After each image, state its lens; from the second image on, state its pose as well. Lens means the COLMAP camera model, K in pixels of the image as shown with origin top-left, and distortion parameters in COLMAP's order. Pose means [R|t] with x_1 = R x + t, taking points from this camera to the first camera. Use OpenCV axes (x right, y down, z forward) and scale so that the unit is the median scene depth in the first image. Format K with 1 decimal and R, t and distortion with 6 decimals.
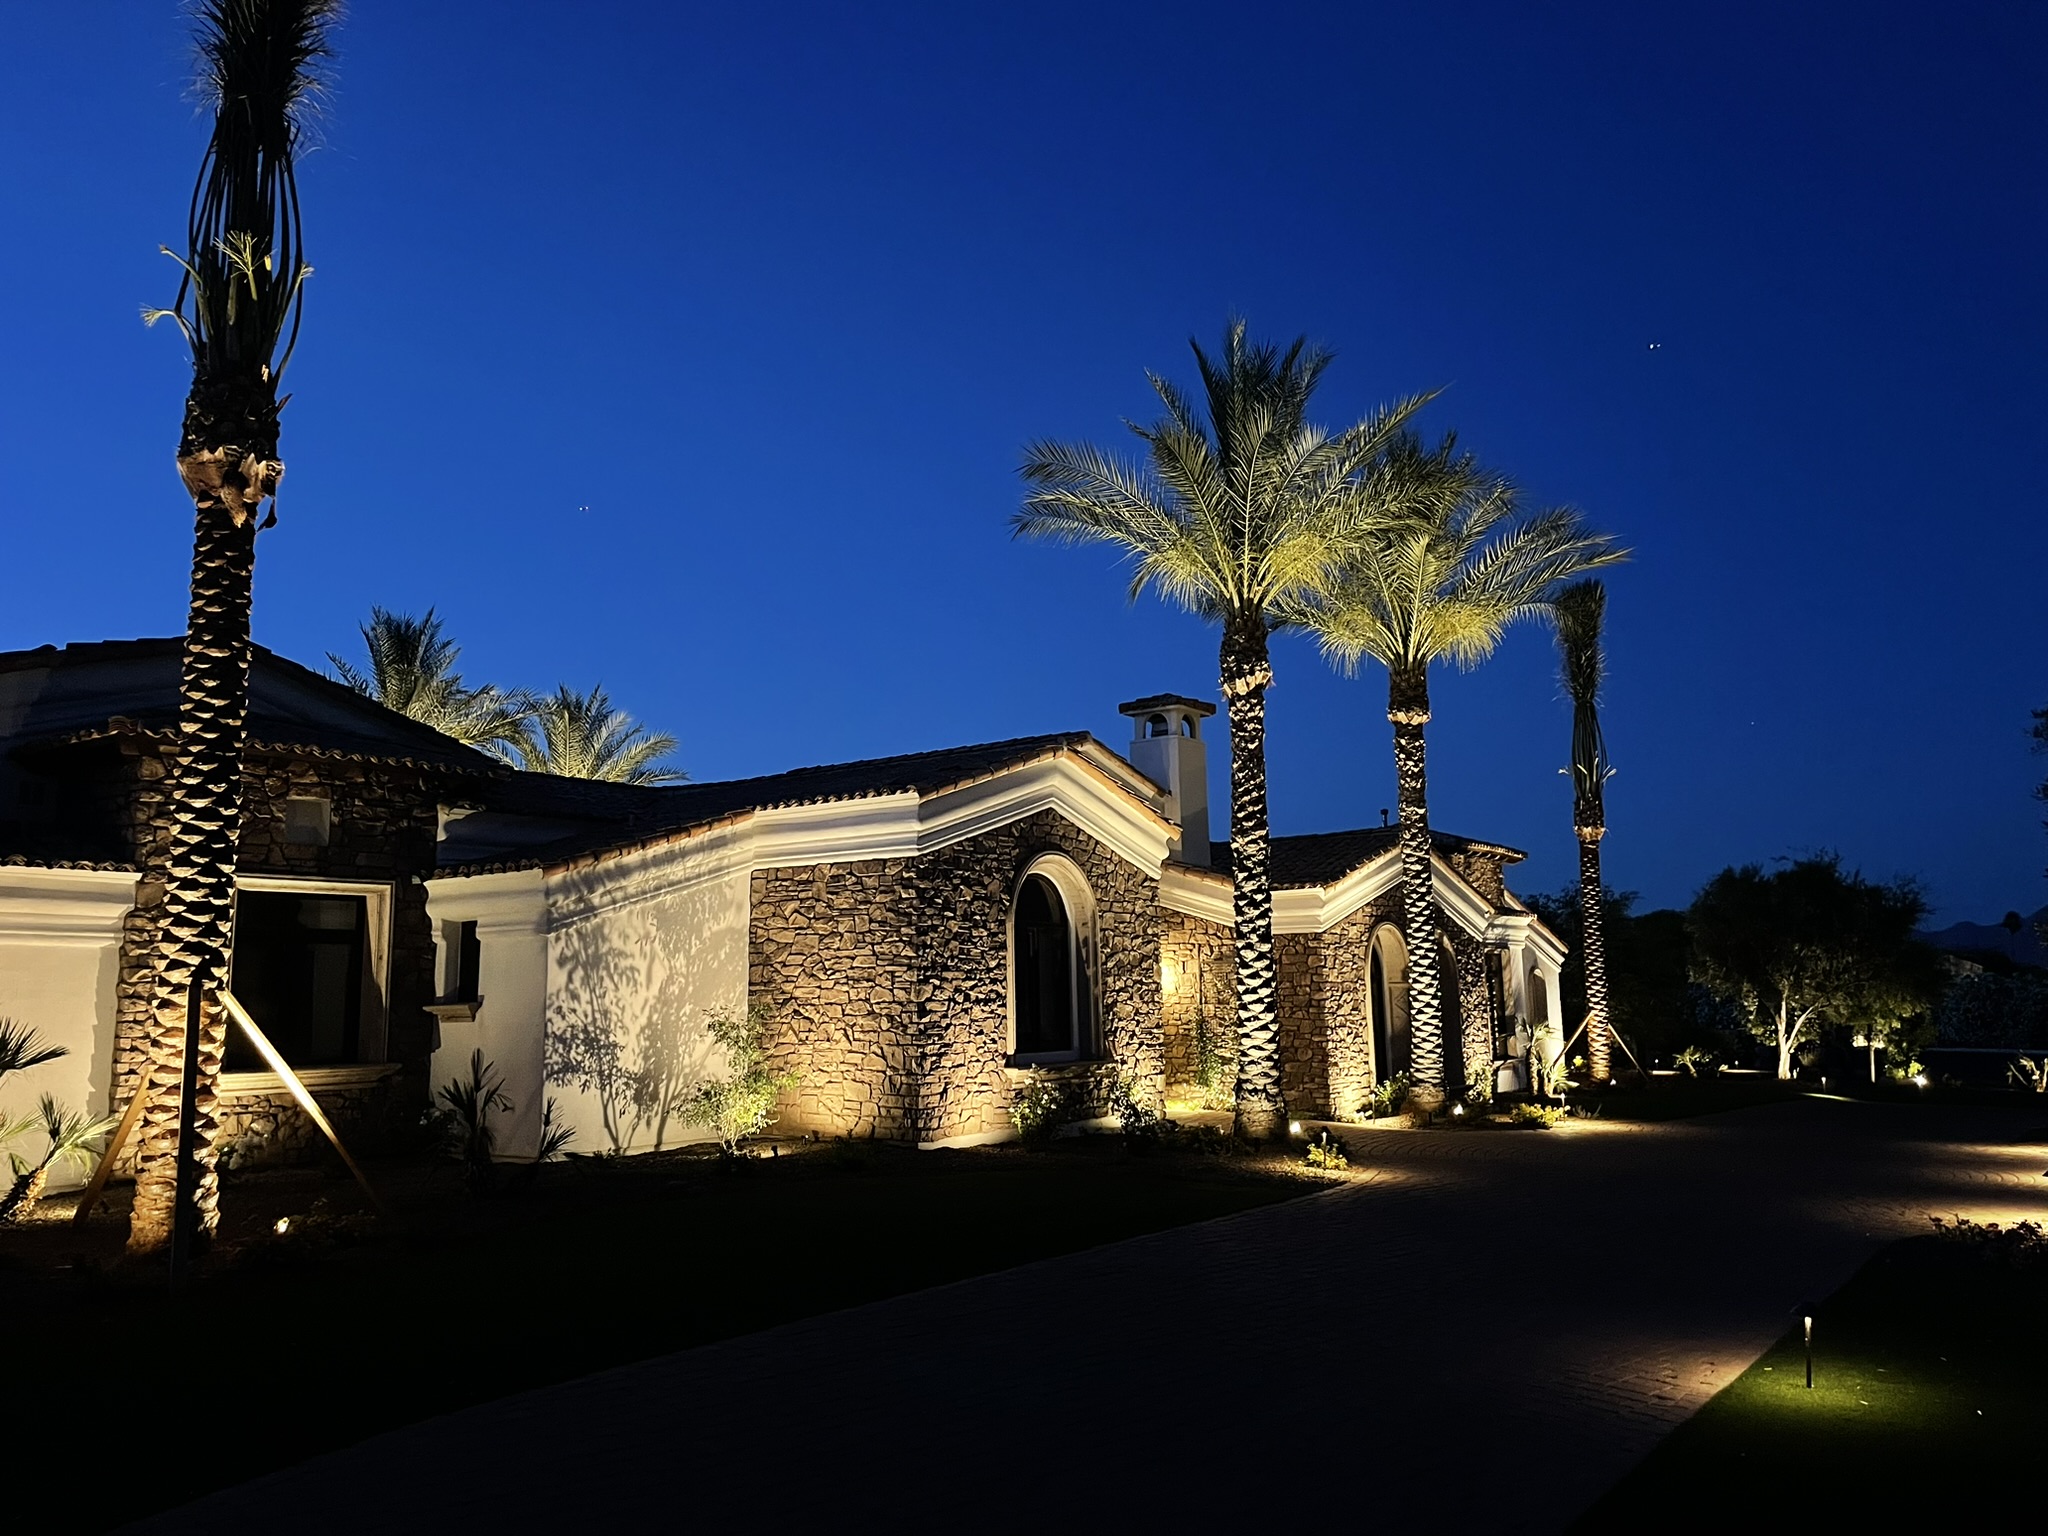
lens RADIAL K [[1553.4, 0, 1024.0], [0, 1553.4, 768.0], [0, 0, 1]] dist [0.092223, -0.129234]
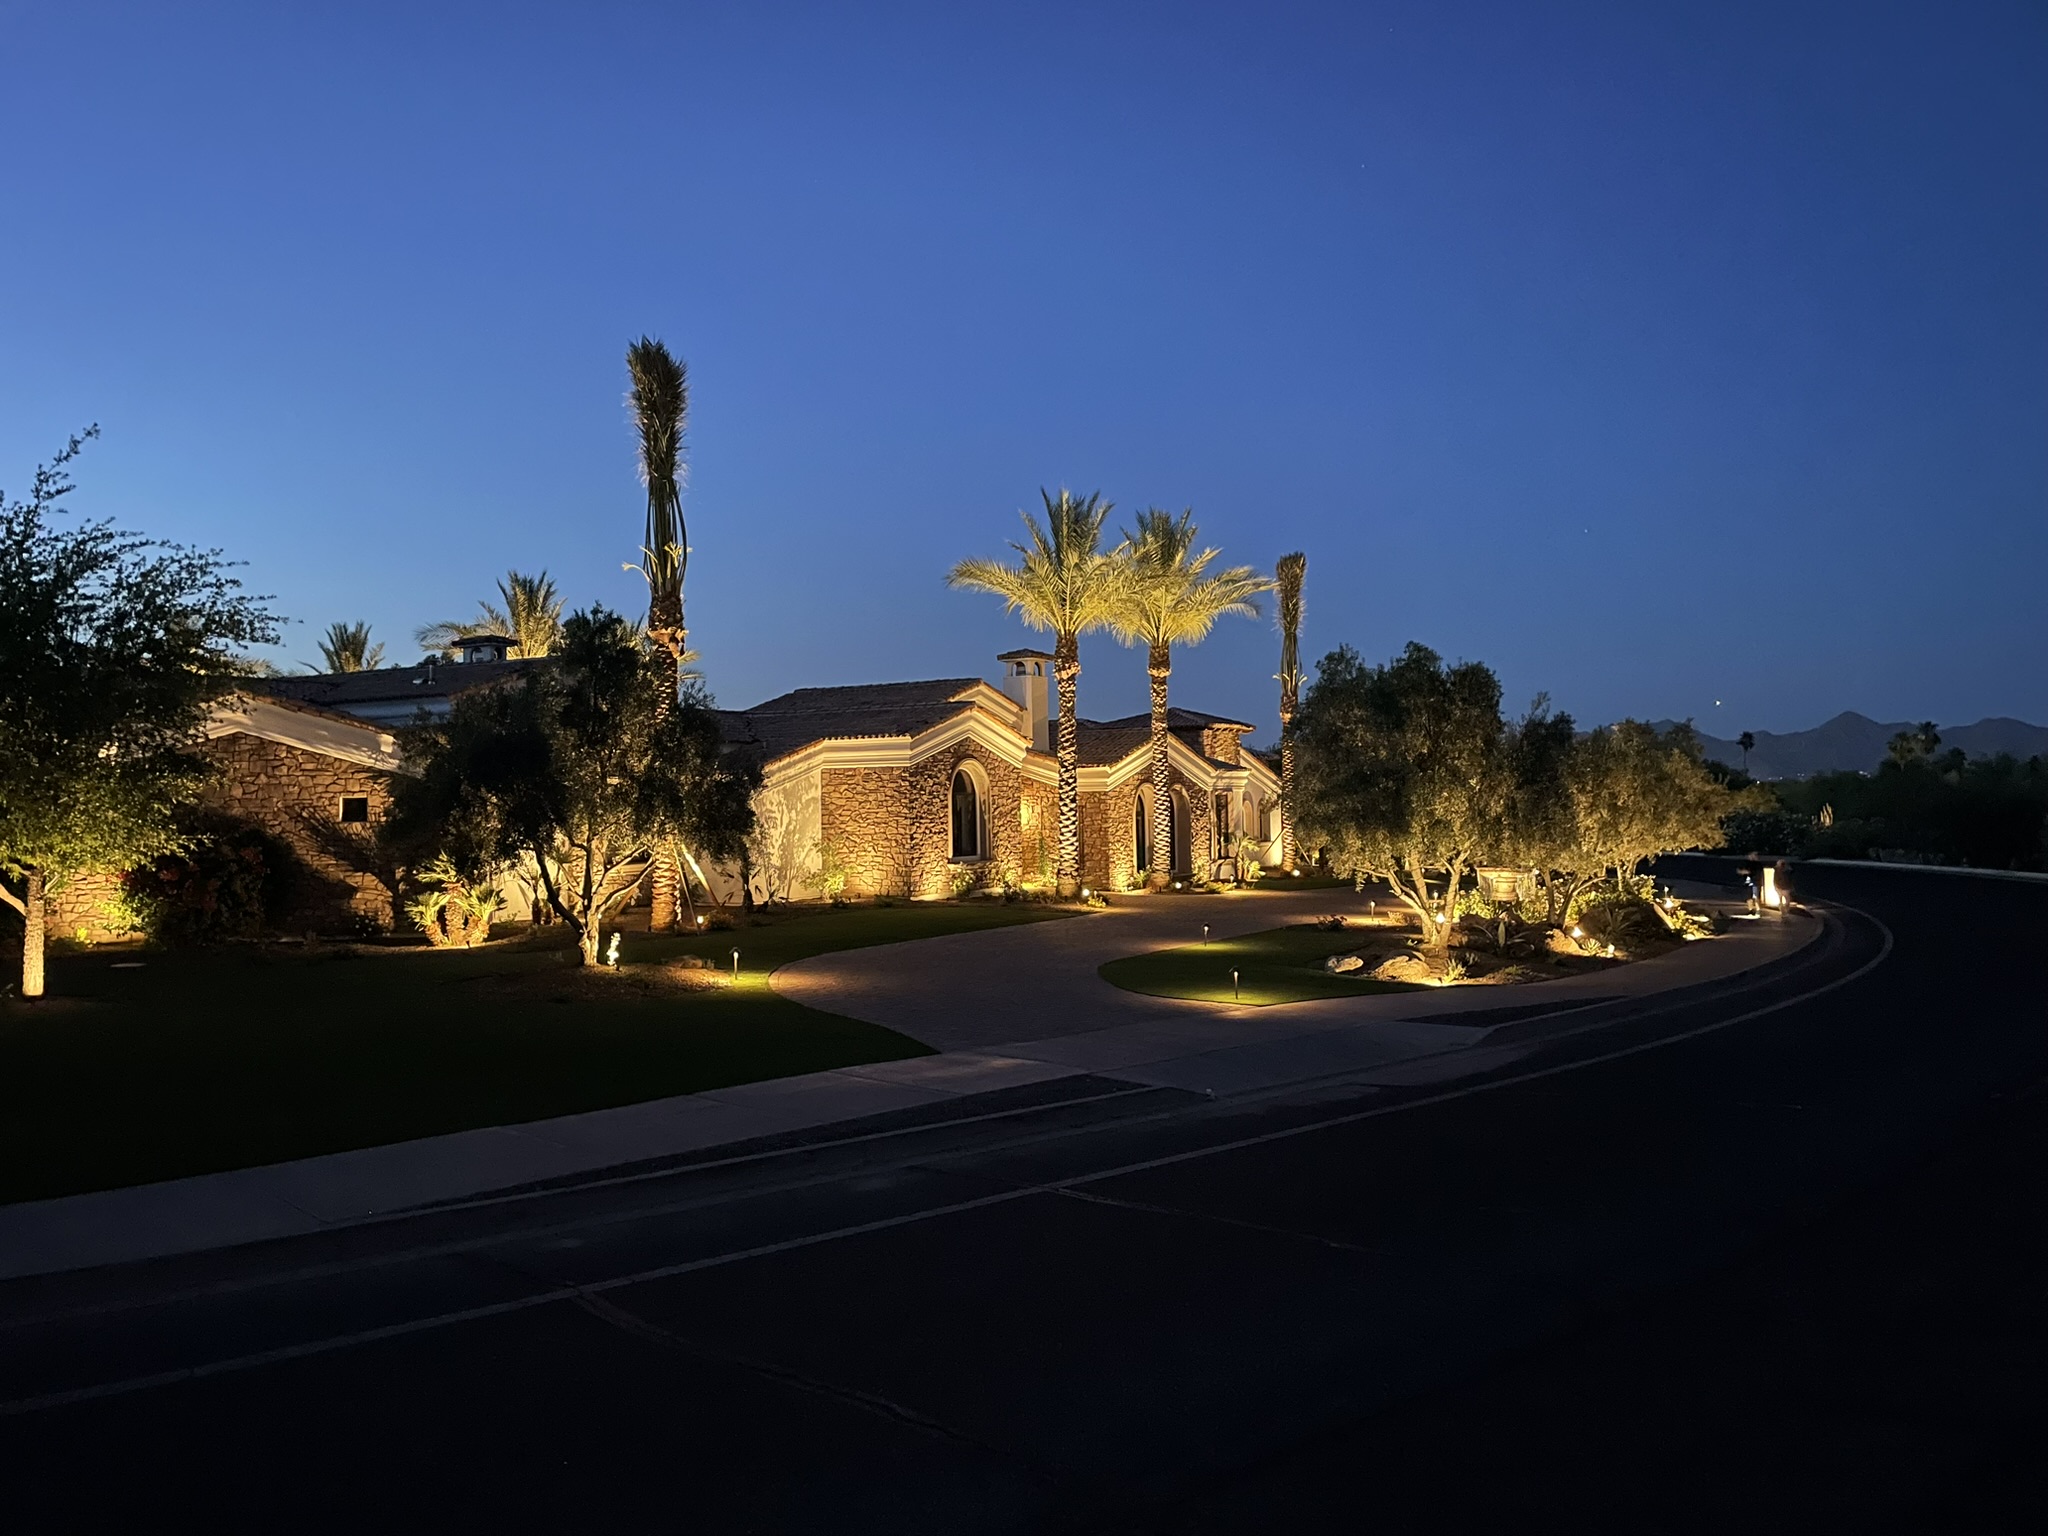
lens RADIAL K [[1553.4, 0, 1024.0], [0, 1553.4, 768.0], [0, 0, 1]] dist [0.092223, -0.129234]
pose [[0.995208, 0.003356, 0.097719, -0.105214], [-0.015464, 0.992236, 0.123408, -0.179342], [-0.096546, -0.124328, 0.987533, -0.971612]]
